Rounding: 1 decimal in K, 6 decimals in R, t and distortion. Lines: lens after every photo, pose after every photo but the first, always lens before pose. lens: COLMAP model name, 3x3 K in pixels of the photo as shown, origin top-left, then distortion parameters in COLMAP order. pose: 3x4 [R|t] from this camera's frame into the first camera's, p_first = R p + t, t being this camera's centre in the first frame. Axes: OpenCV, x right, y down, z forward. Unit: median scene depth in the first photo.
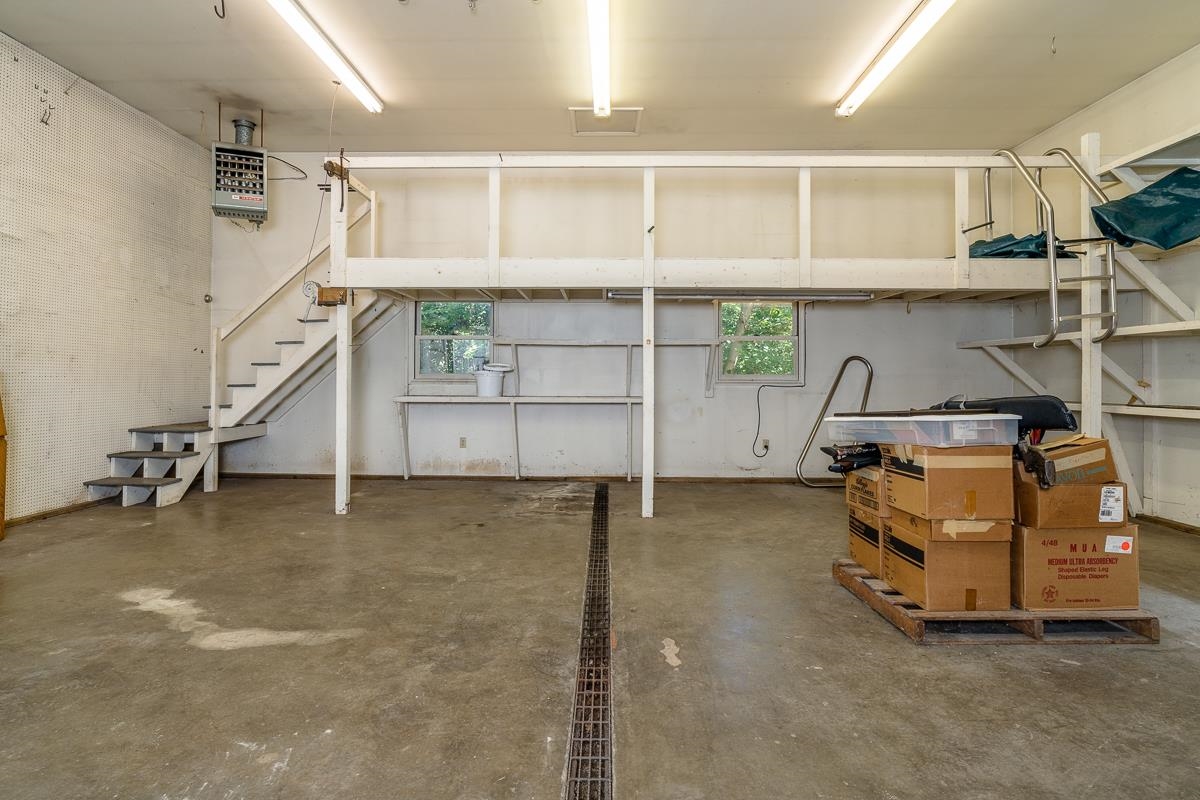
lens RADIAL K [[622.0, 0, 597.9], [0, 622.0, 396.2], [0, 0, 1]] dist [-0.004577, -0.000666]
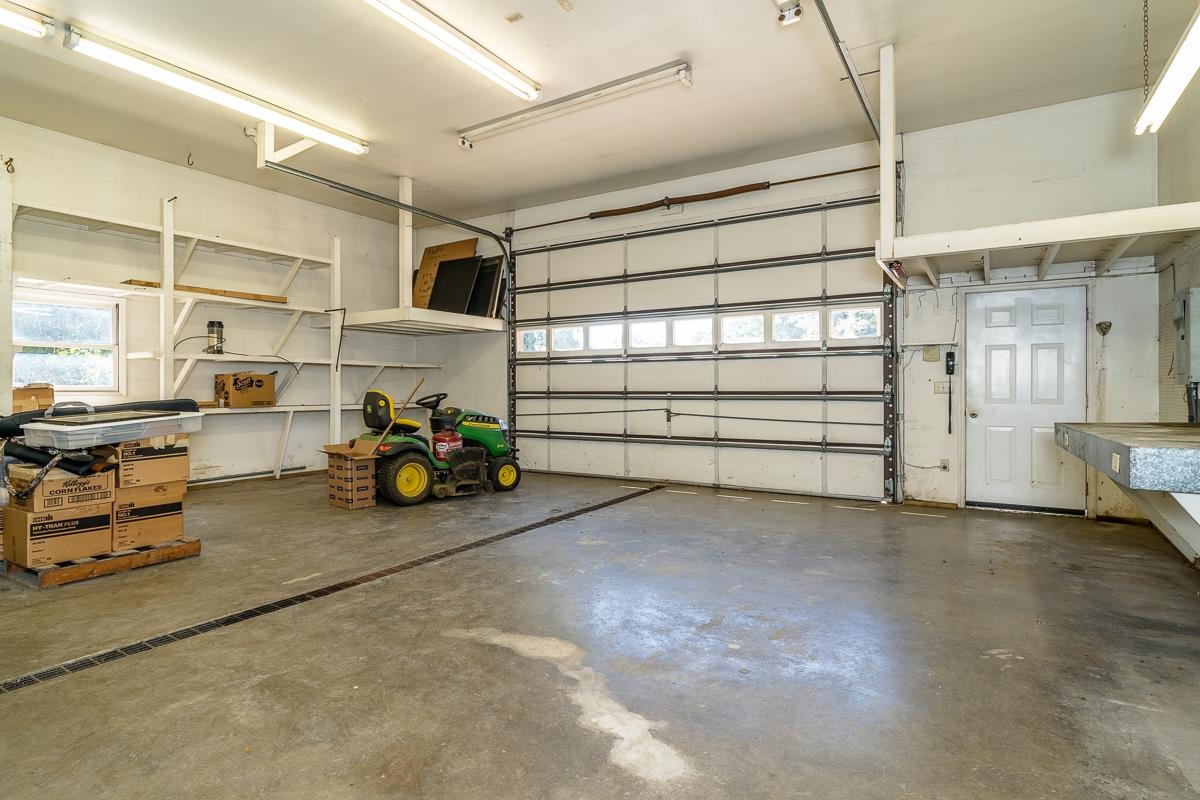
lens RADIAL K [[622.0, 0, 600.0], [0, 622.0, 393.7], [0, 0, 1]] dist [-0.004577, -0.000666]
pose [[-0.856164, -0.006826, 0.516659, -1.143368], [0.011989, 0.999381, 0.033072, -0.055546], [-0.516565, 0.034509, -0.855552, 1.750125]]
